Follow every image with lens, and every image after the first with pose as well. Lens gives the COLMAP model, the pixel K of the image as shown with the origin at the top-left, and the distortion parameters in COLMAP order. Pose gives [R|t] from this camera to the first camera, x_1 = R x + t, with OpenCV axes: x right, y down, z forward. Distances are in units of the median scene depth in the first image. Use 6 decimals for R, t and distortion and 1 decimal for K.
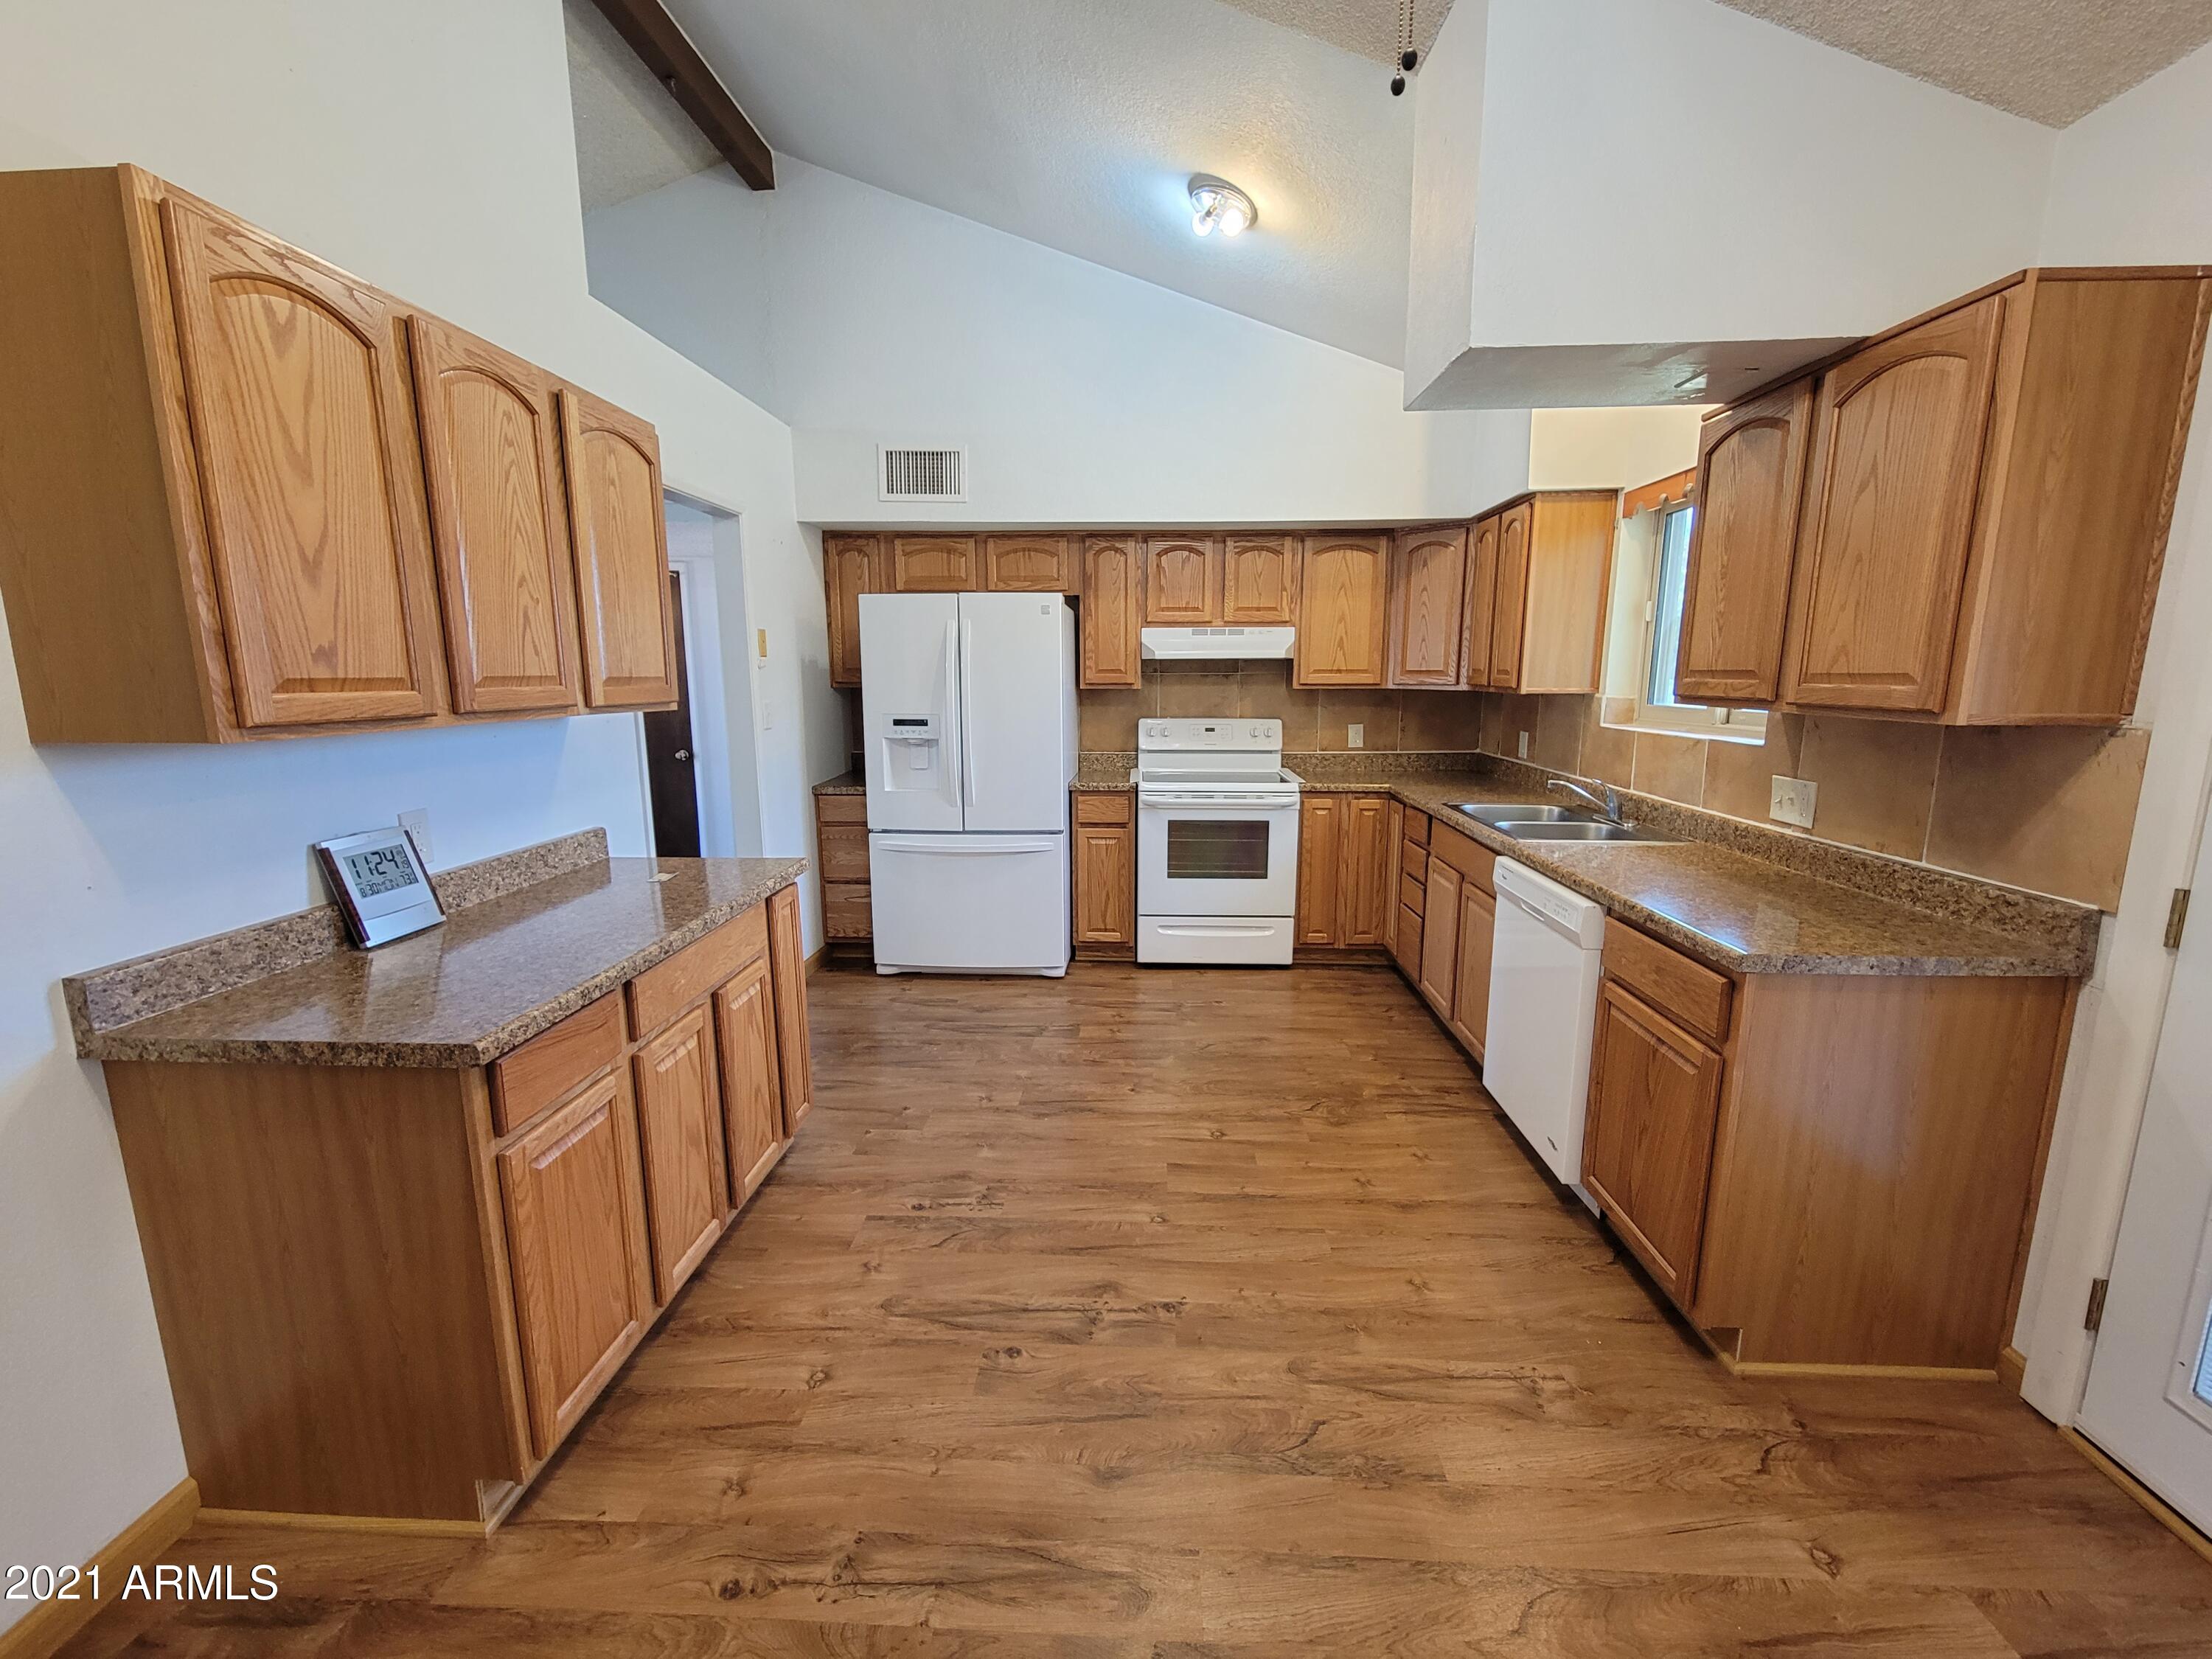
lens RADIAL K [[907.8, 0, 1109.5], [0, 907.8, 831.2], [0, 0, 1]] dist [0.001561, -0.001620]
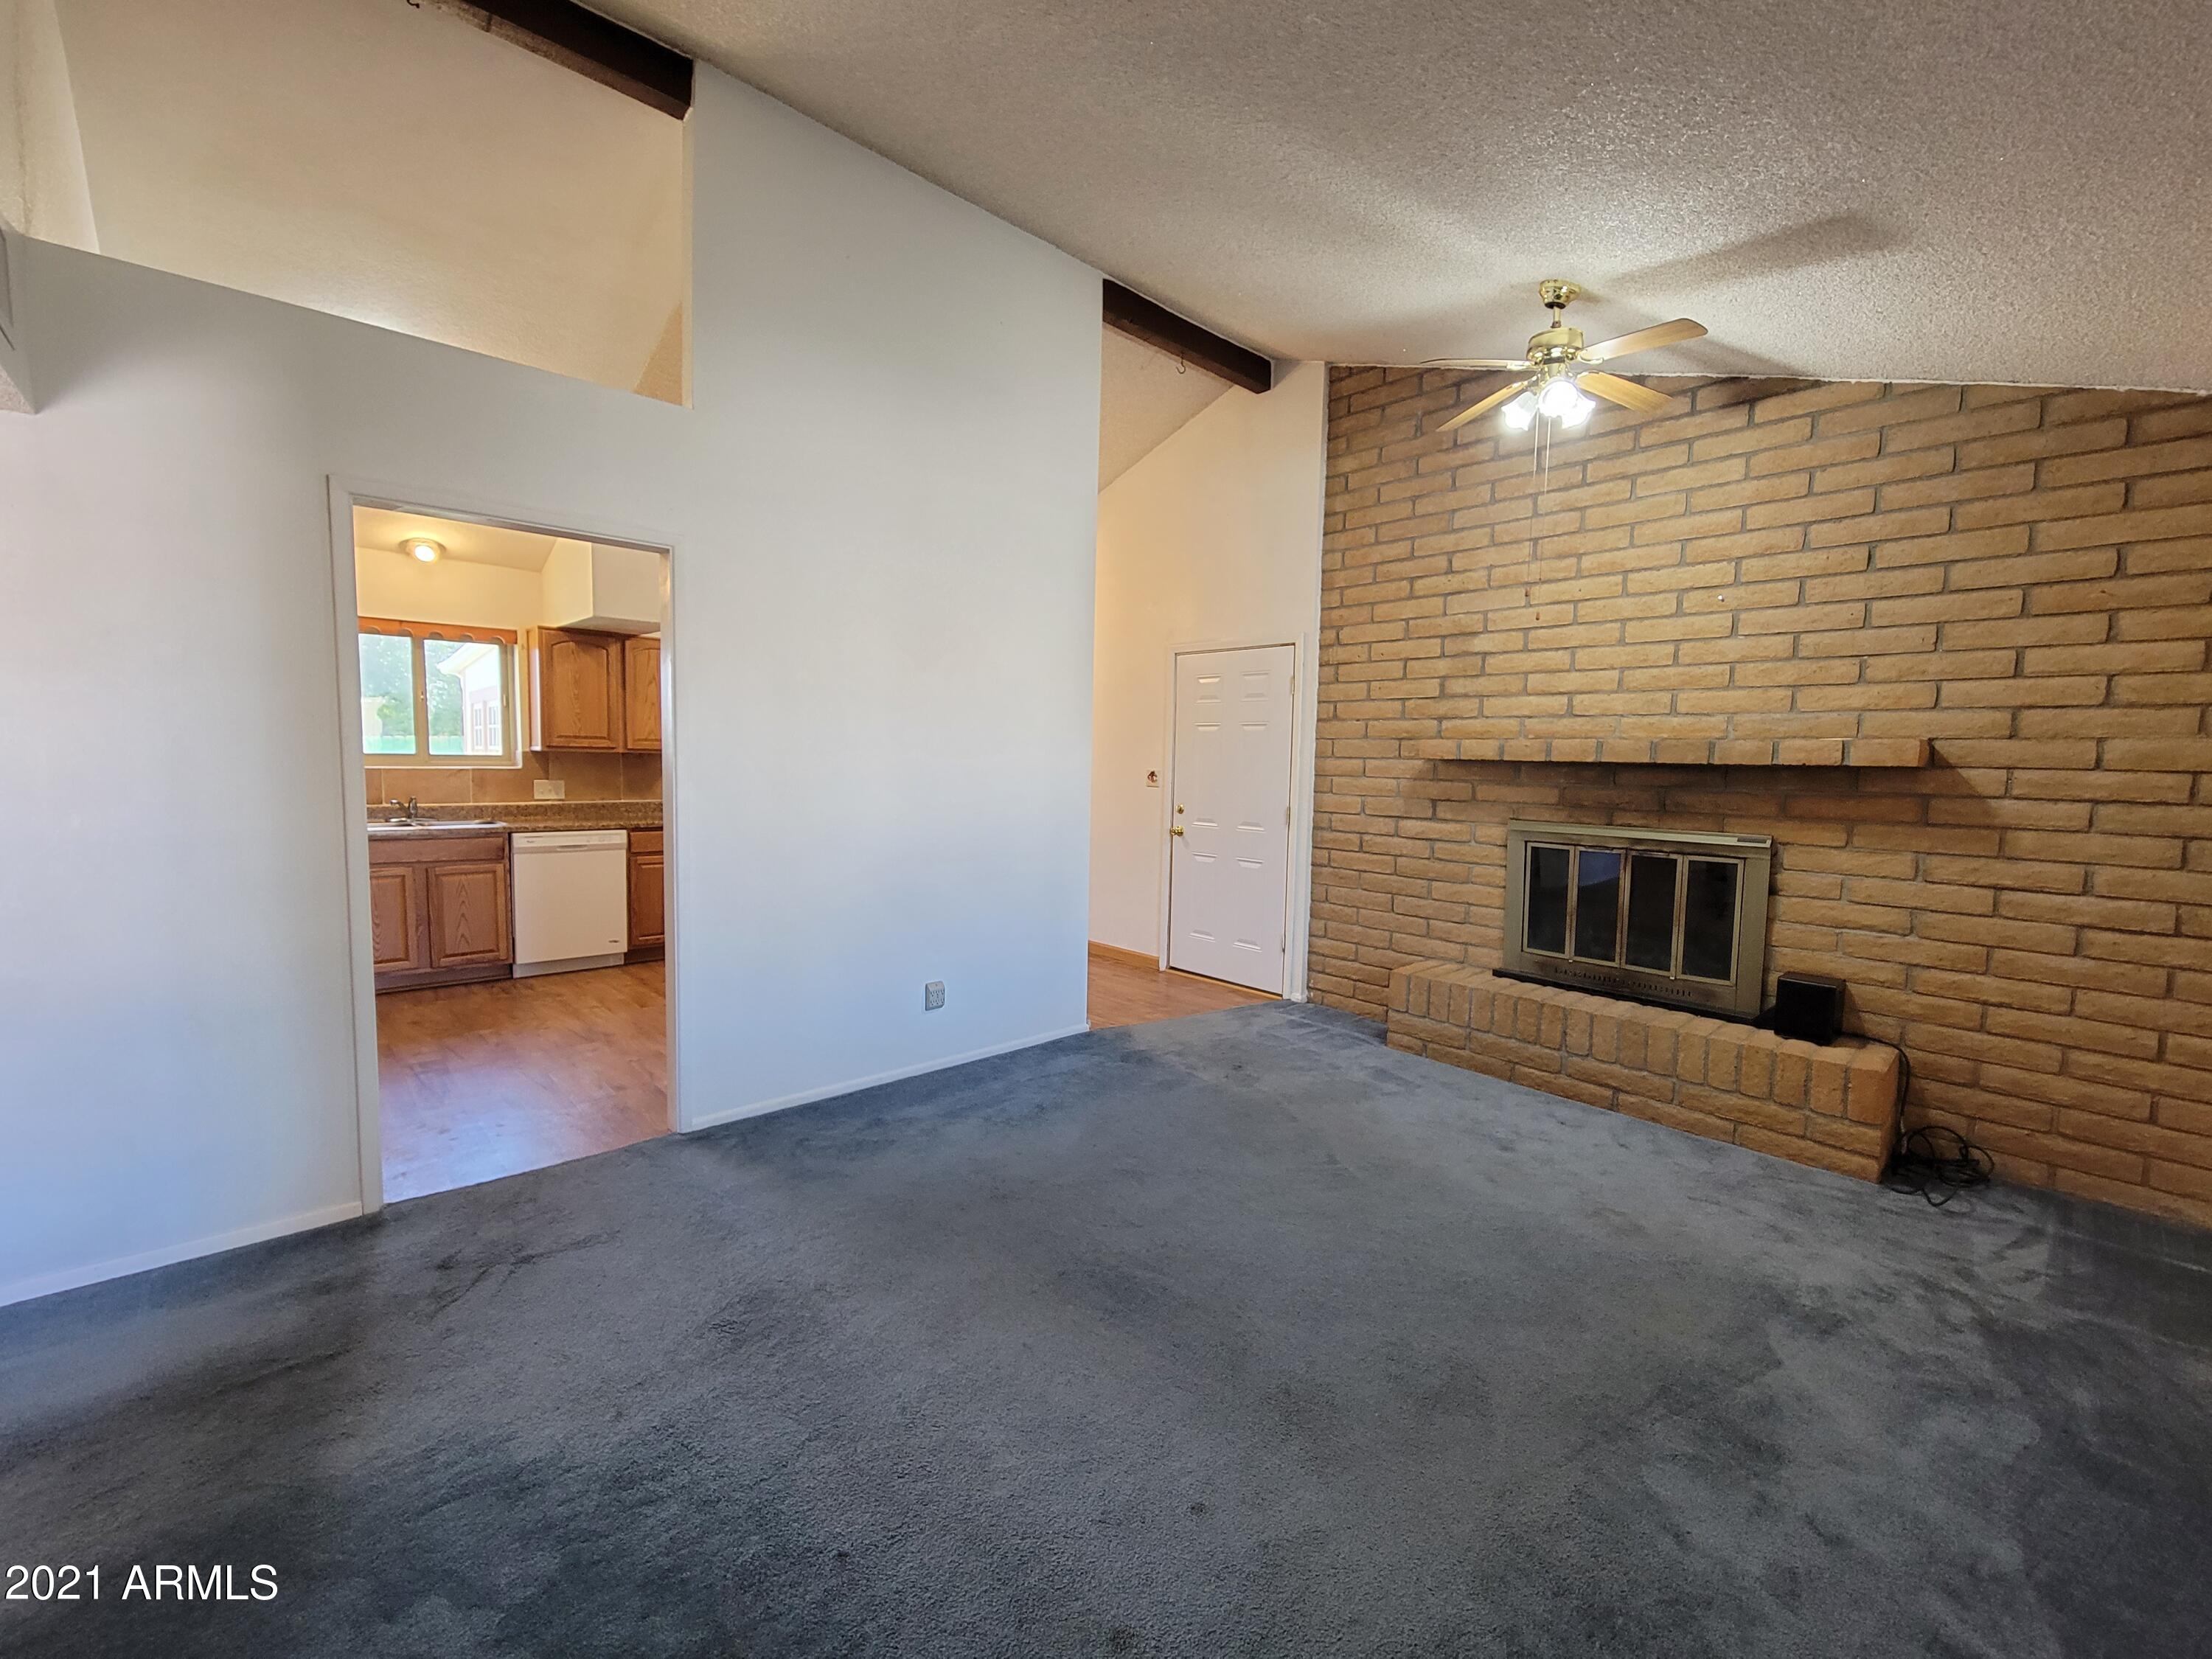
lens RADIAL K [[907.8, 0, 1113.7], [0, 907.8, 833.0], [0, 0, 1]] dist [0.001561, -0.001620]
pose [[-0.720895, -0.073003, 0.689189, -2.226610], [0.099031, 0.973381, 0.206693, -0.303788], [-0.685933, 0.217254, -0.694476, 1.879299]]
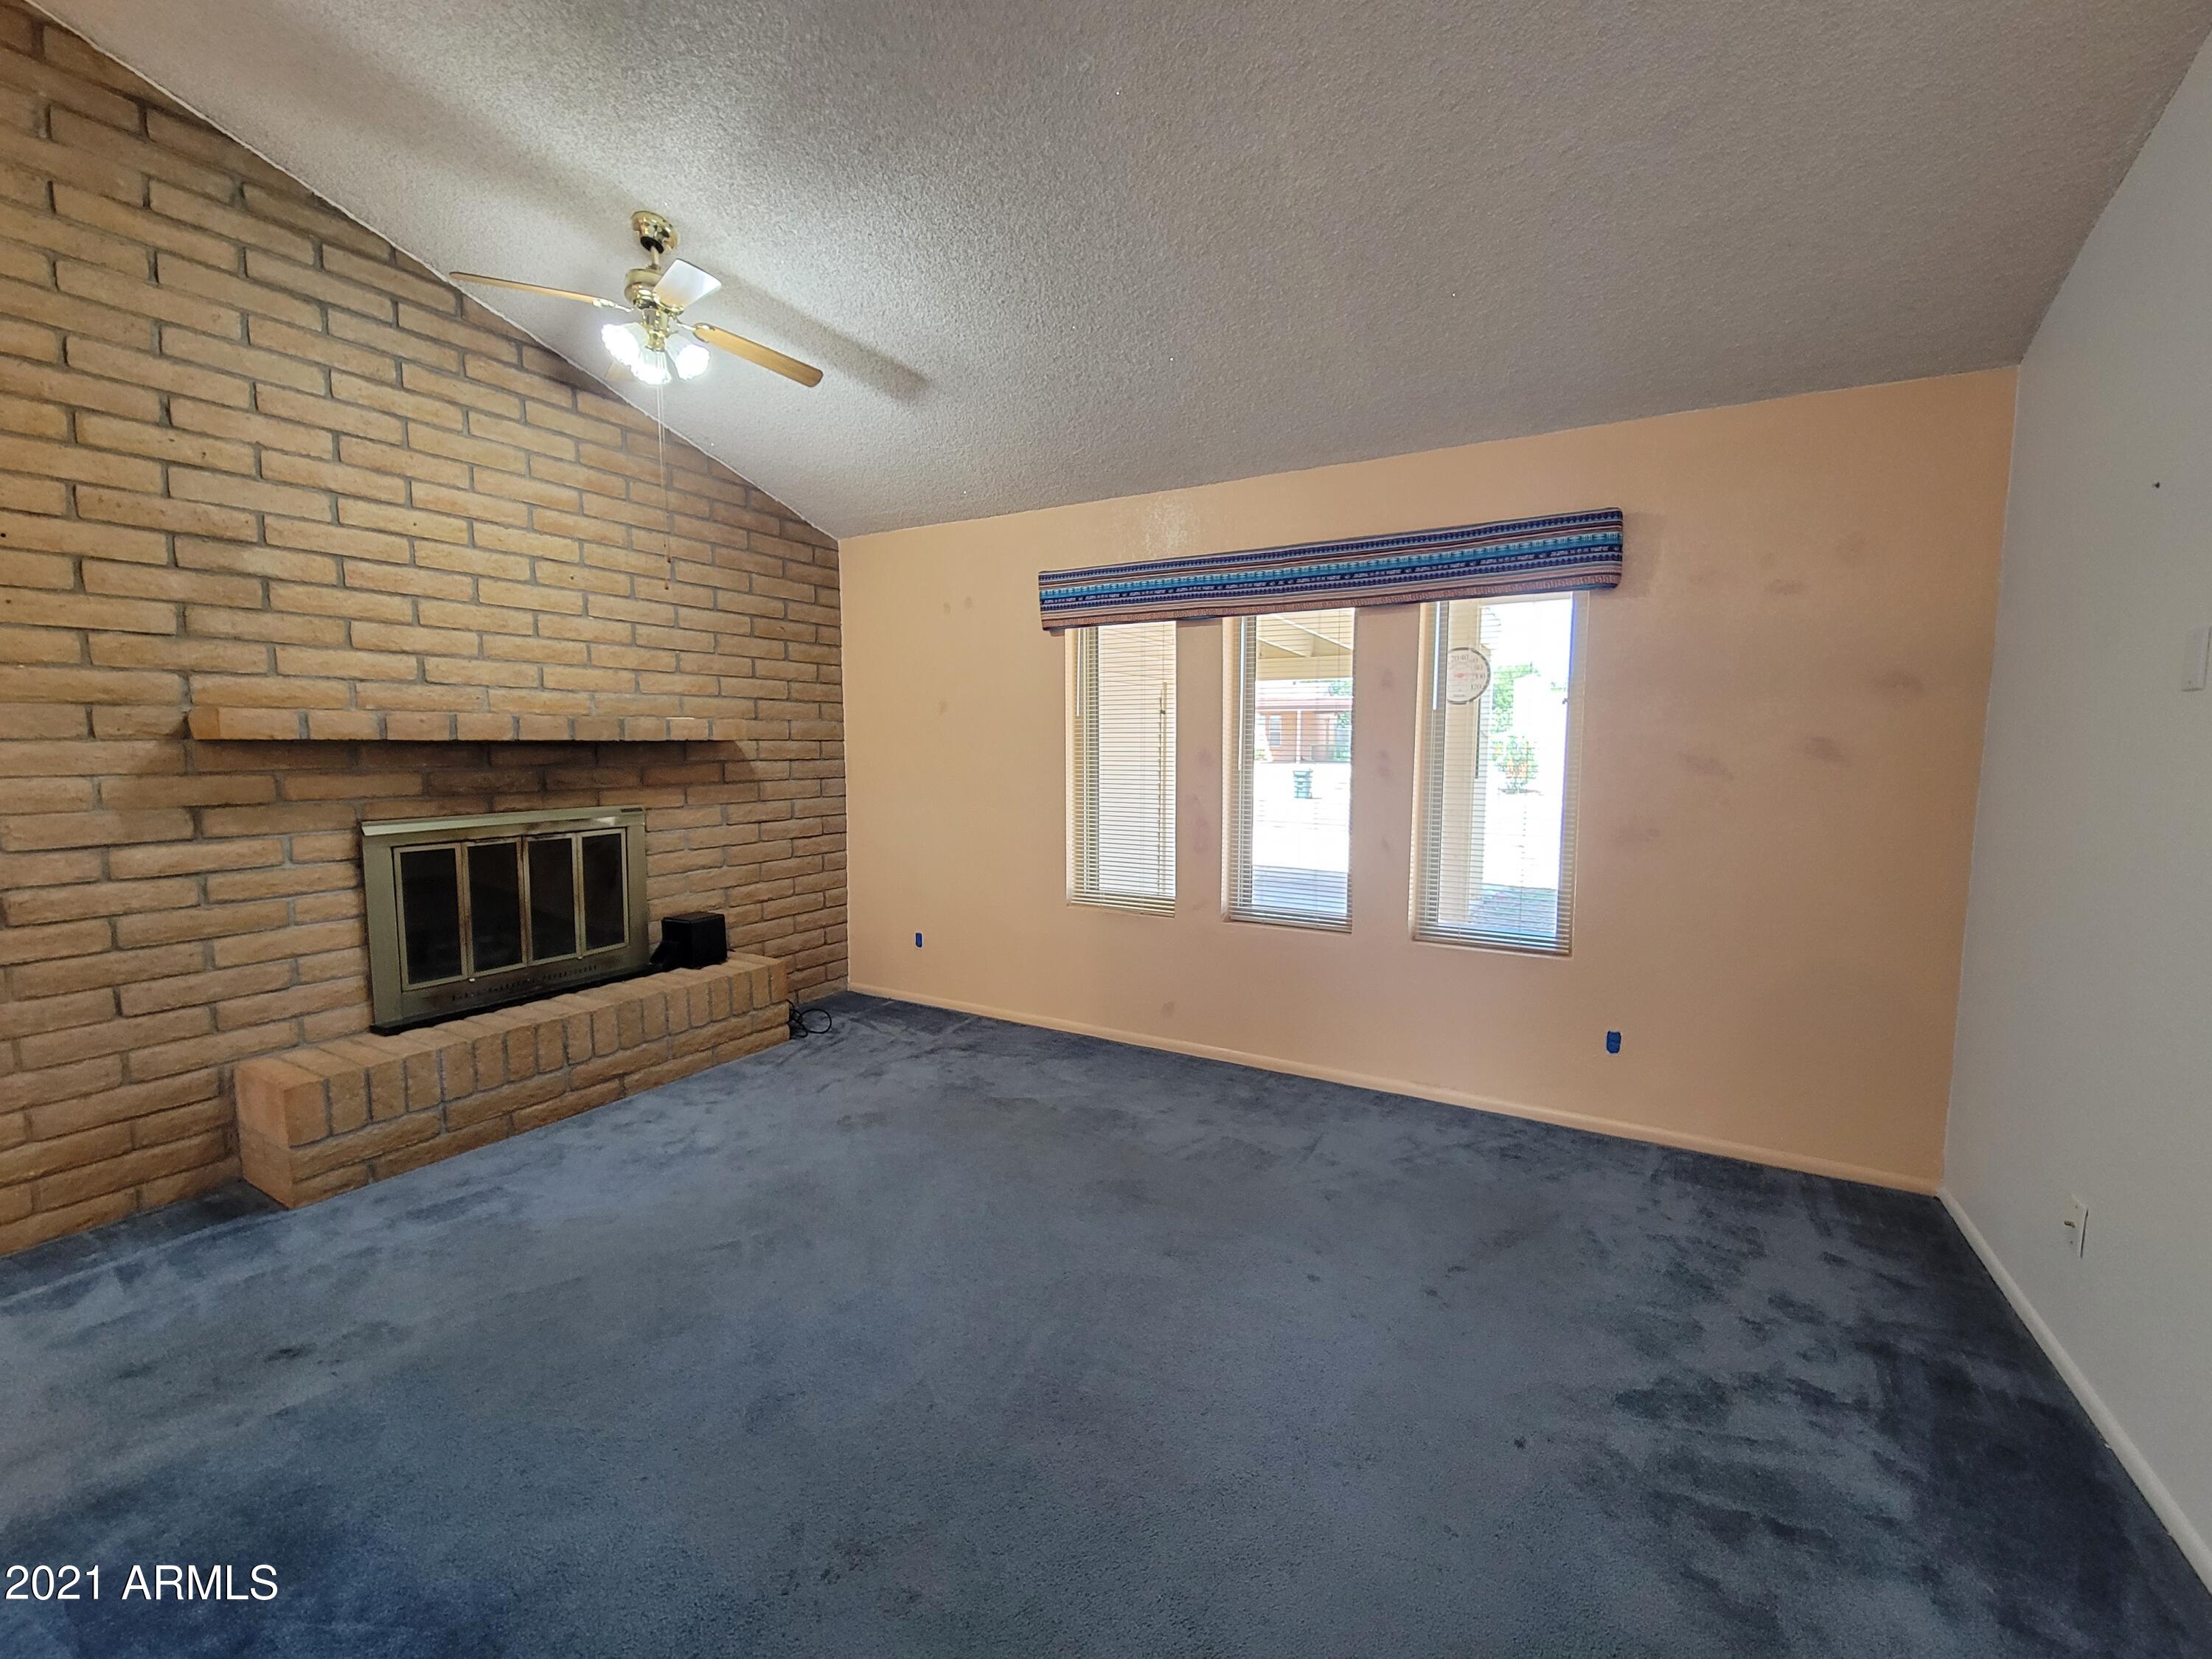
lens RADIAL K [[907.8, 0, 1102.9], [0, 907.8, 830.5], [0, 0, 1]] dist [0.001561, -0.001620]
pose [[-0.462977, 0.086227, -0.882166, -0.779651], [-0.152816, 0.972589, 0.175266, -0.254441], [0.873097, 0.215954, -0.437110, 1.560485]]
